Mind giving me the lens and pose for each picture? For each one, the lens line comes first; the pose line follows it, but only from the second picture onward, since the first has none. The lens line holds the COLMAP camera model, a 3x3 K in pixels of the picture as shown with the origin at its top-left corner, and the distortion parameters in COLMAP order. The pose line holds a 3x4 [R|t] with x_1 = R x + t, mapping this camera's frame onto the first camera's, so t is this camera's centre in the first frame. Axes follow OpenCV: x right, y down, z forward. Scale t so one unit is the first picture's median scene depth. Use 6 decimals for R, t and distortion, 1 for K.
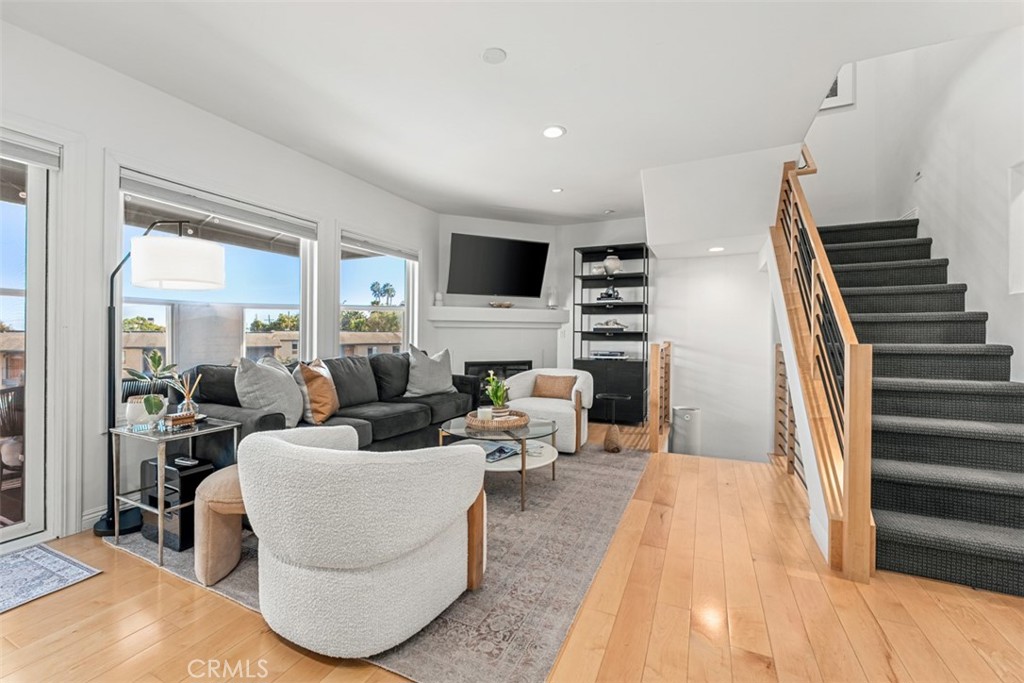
lens RADIAL K [[407.4, 0, 499.8], [0, 407.4, 334.8], [0, 0, 1]] dist [-0.003760, -0.000973]
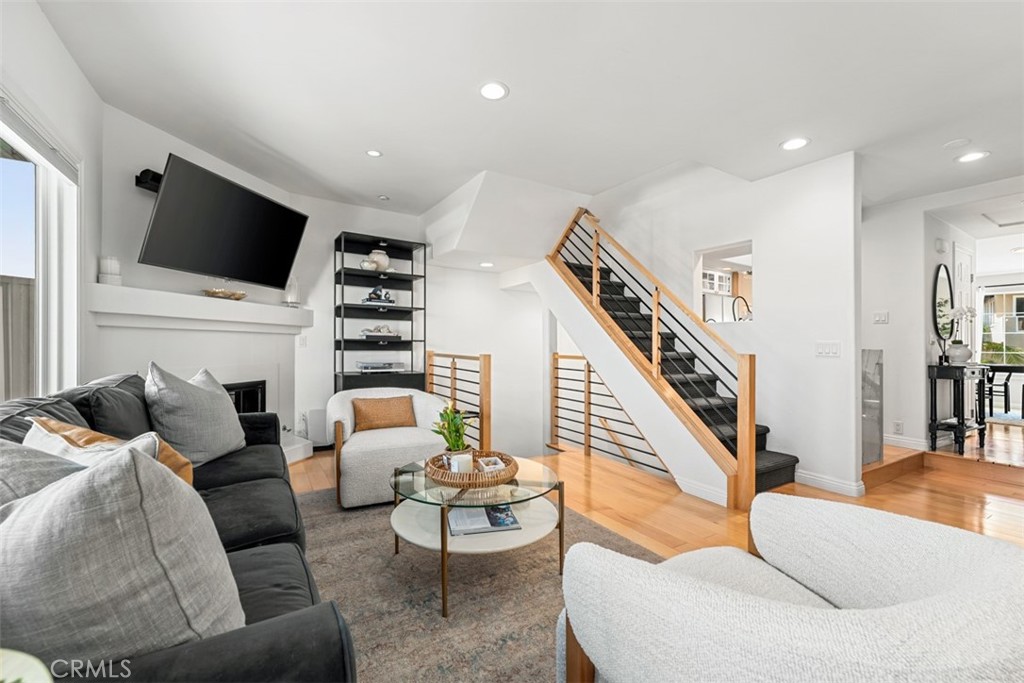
lens RADIAL K [[407.4, 0, 501.1], [0, 407.4, 339.4], [0, 0, 1]] dist [-0.003760, -0.000973]
pose [[0.536737, 0.011466, 0.843671, -0.475640], [-0.006193, 0.999934, -0.009650, -0.002792], [-0.843727, -0.000046, 0.536773, 0.514755]]
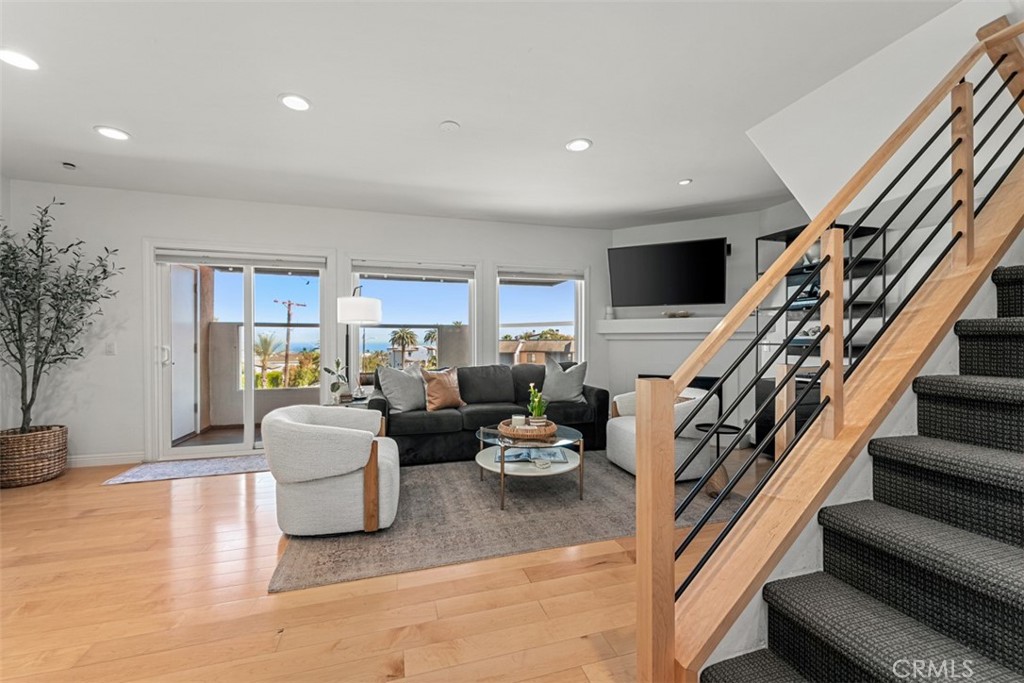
lens RADIAL K [[407.4, 0, 549.9], [0, 407.4, 342.0], [0, 0, 1]] dist [-0.003760, -0.000973]
pose [[0.687880, -0.002217, -0.725821, 0.761113], [0.006335, 0.999976, 0.002949, -0.025233], [0.725797, -0.006627, 0.687877, 0.258032]]
